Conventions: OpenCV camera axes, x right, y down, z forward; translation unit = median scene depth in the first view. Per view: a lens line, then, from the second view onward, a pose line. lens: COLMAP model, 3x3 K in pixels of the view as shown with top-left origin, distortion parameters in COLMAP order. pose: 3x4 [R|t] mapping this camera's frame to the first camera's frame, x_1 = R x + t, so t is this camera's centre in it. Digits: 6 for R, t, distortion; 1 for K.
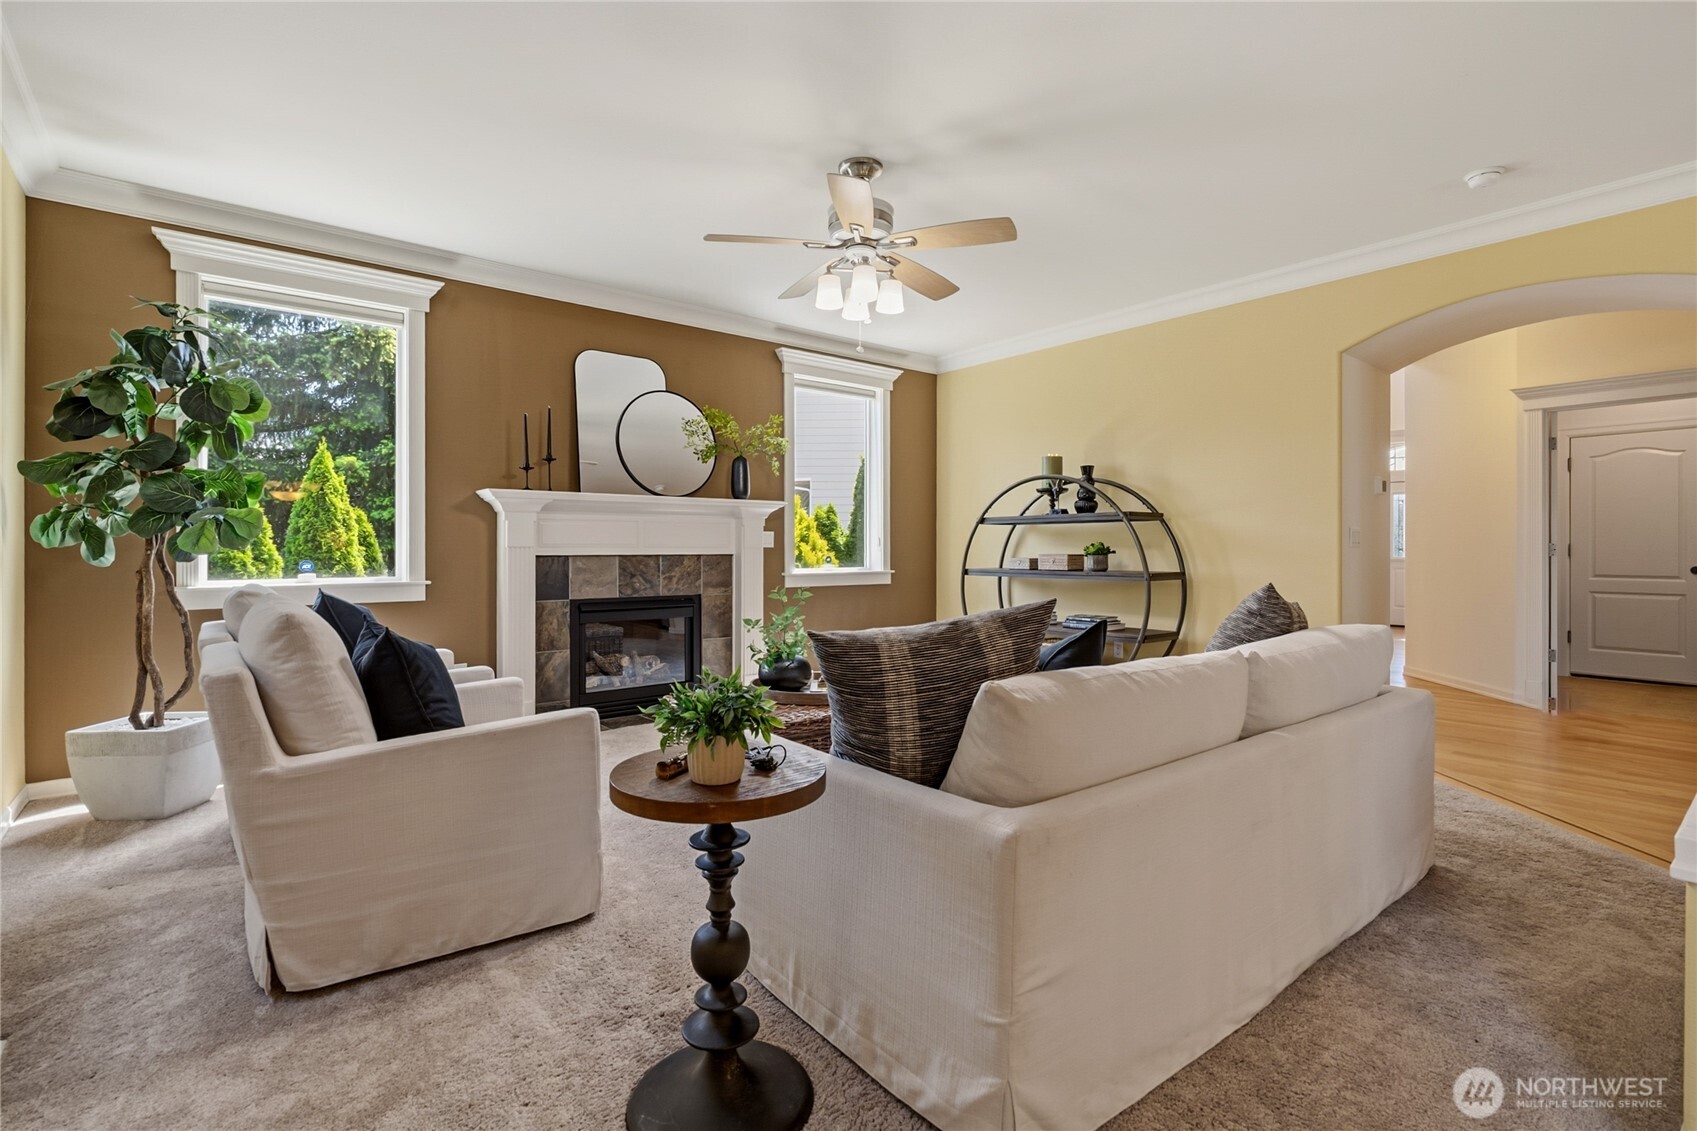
lens RADIAL K [[775.3, 0, 844.7], [0, 775.3, 541.1], [0, 0, 1]] dist [-0.008573, 0.002556]
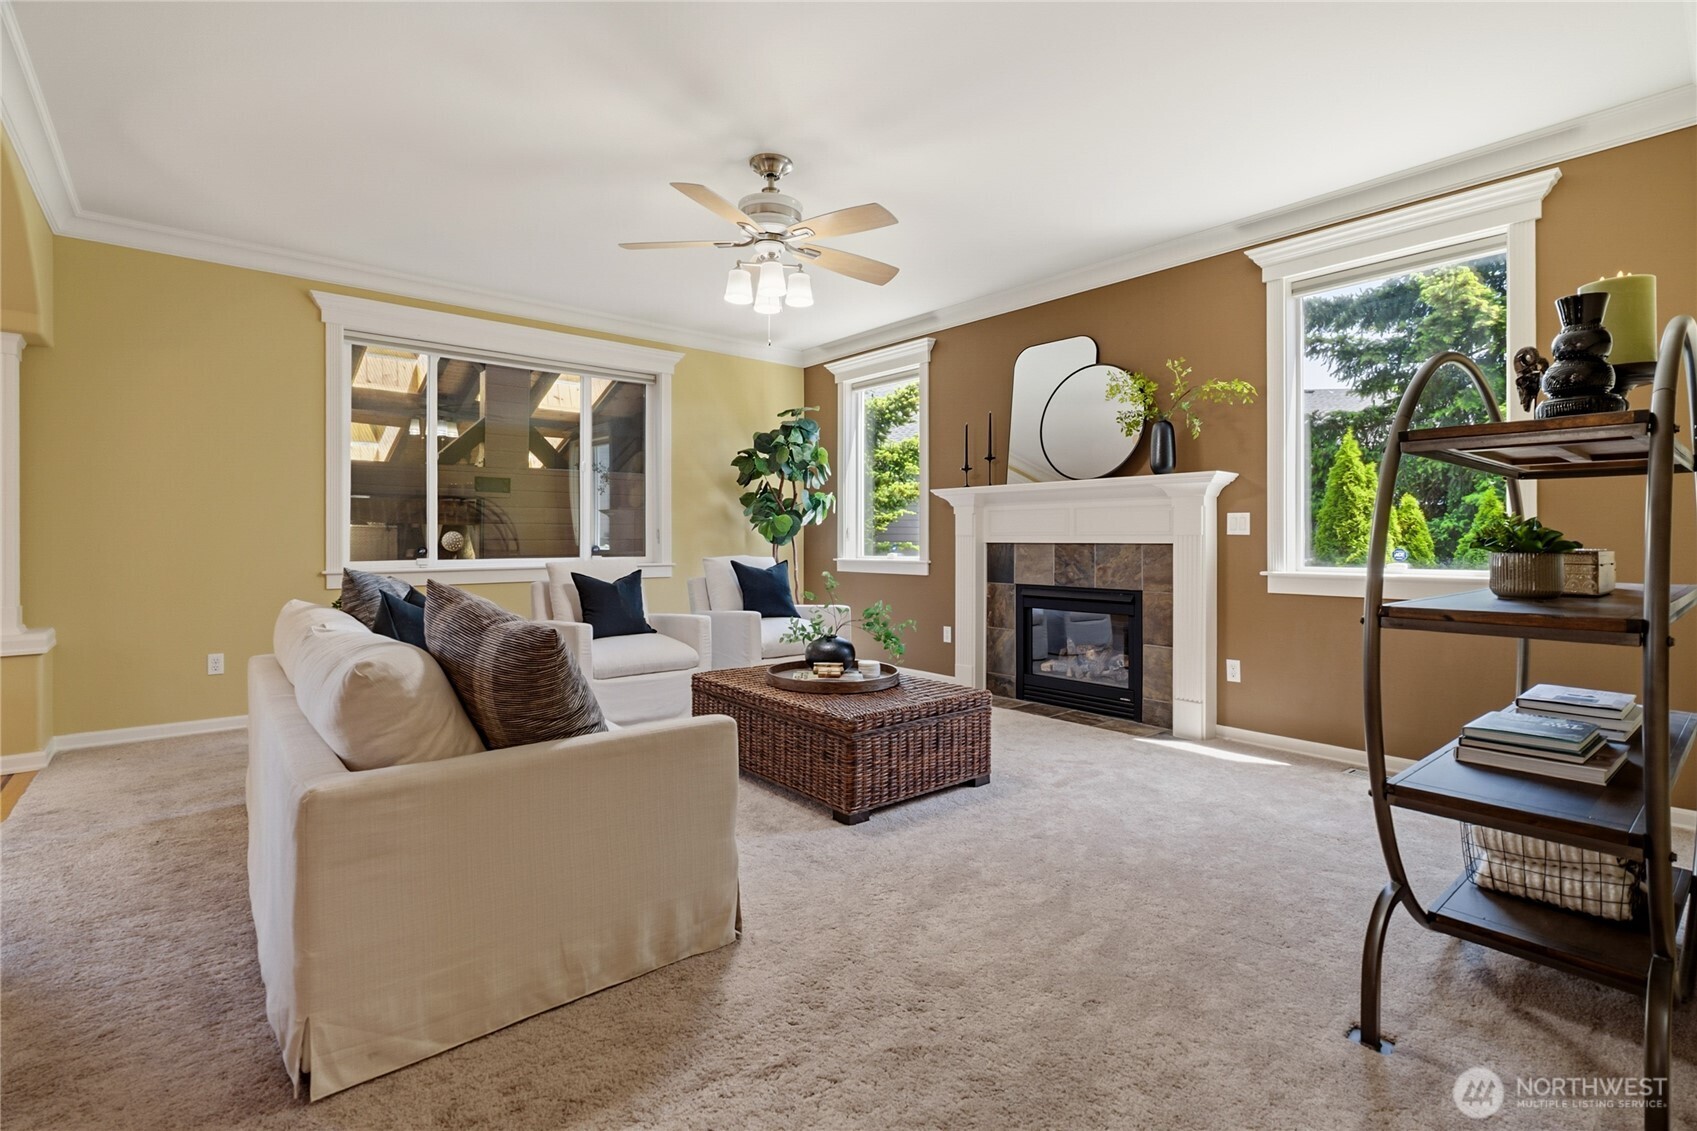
lens RADIAL K [[775.3, 0, 850.5], [0, 775.3, 534.6], [0, 0, 1]] dist [-0.008573, 0.002556]
pose [[0.021326, -0.002333, -0.999770, 0.694071], [0.007813, 0.999967, -0.002167, 0.007294], [0.999742, -0.007765, 0.021343, 0.711170]]
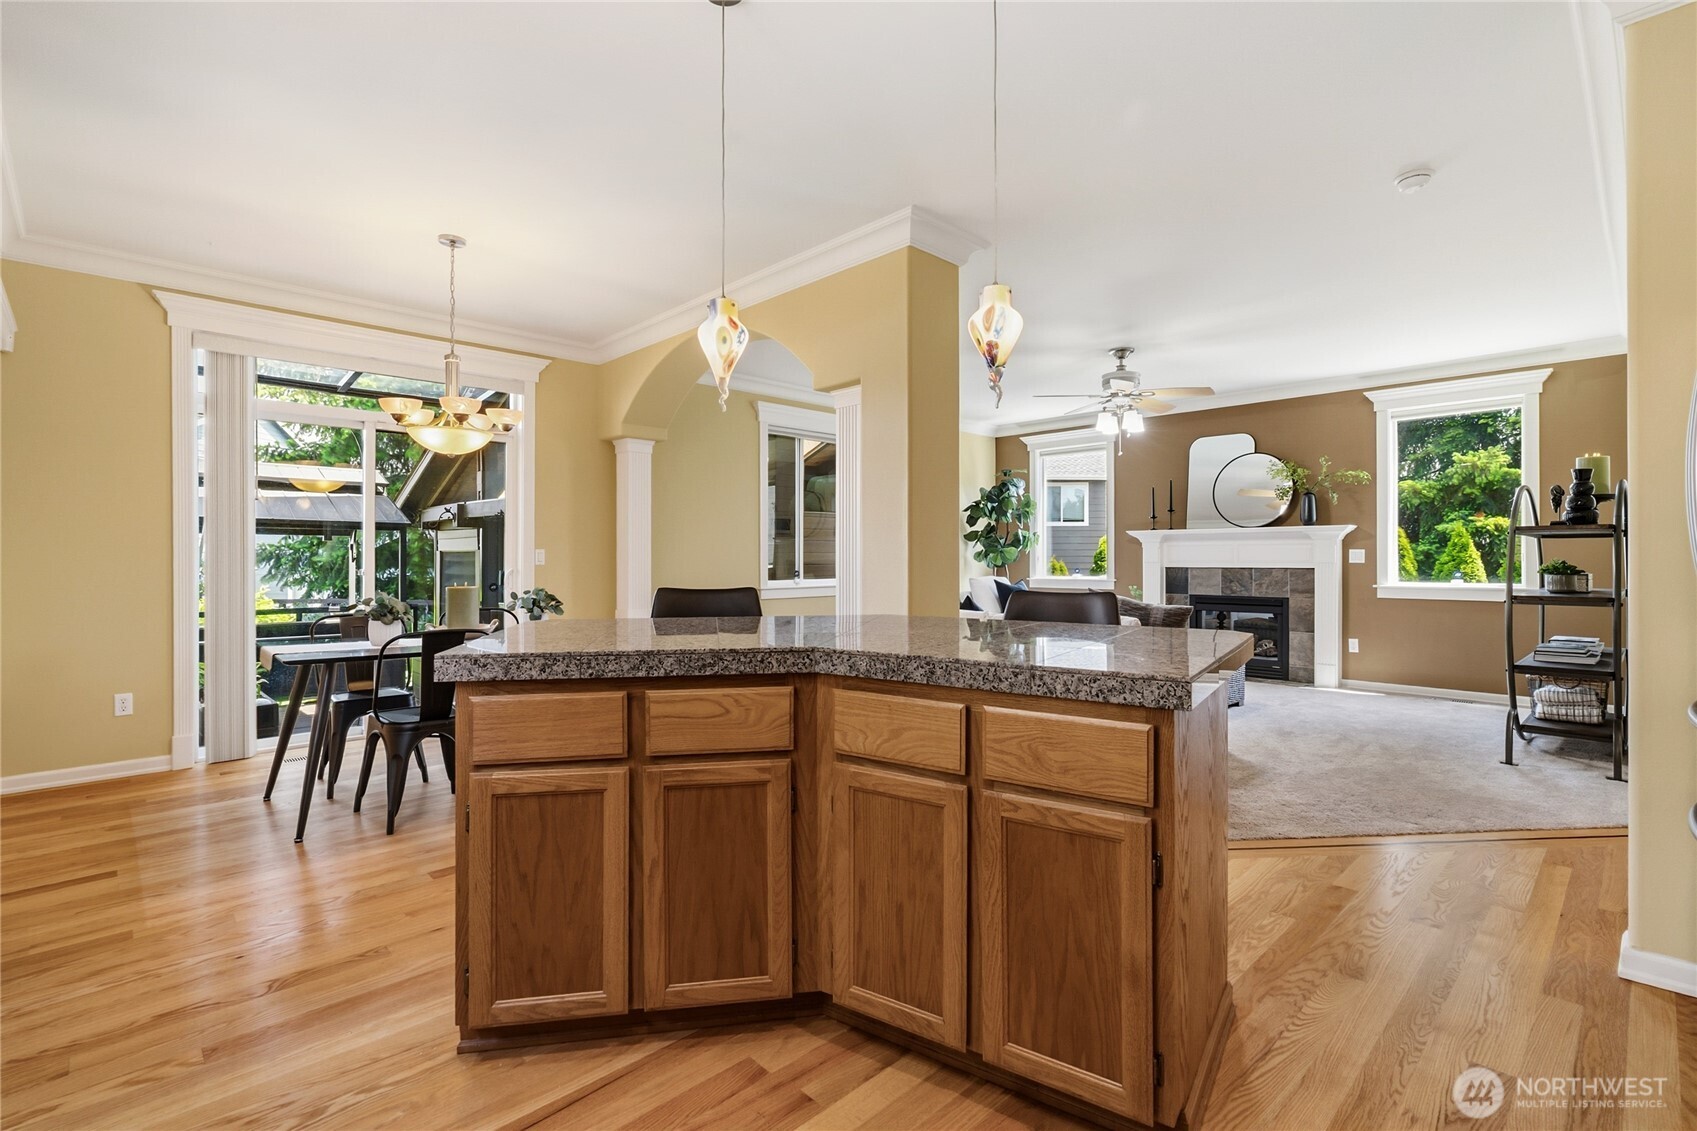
lens RADIAL K [[775.3, 0, 854.0], [0, 775.3, 552.1], [0, 0, 1]] dist [-0.008573, 0.002556]
pose [[0.083232, -0.004885, -0.996518, 1.152432], [0.008920, 0.999952, -0.004156, -0.012008], [0.996490, -0.008543, 0.083271, 0.154671]]
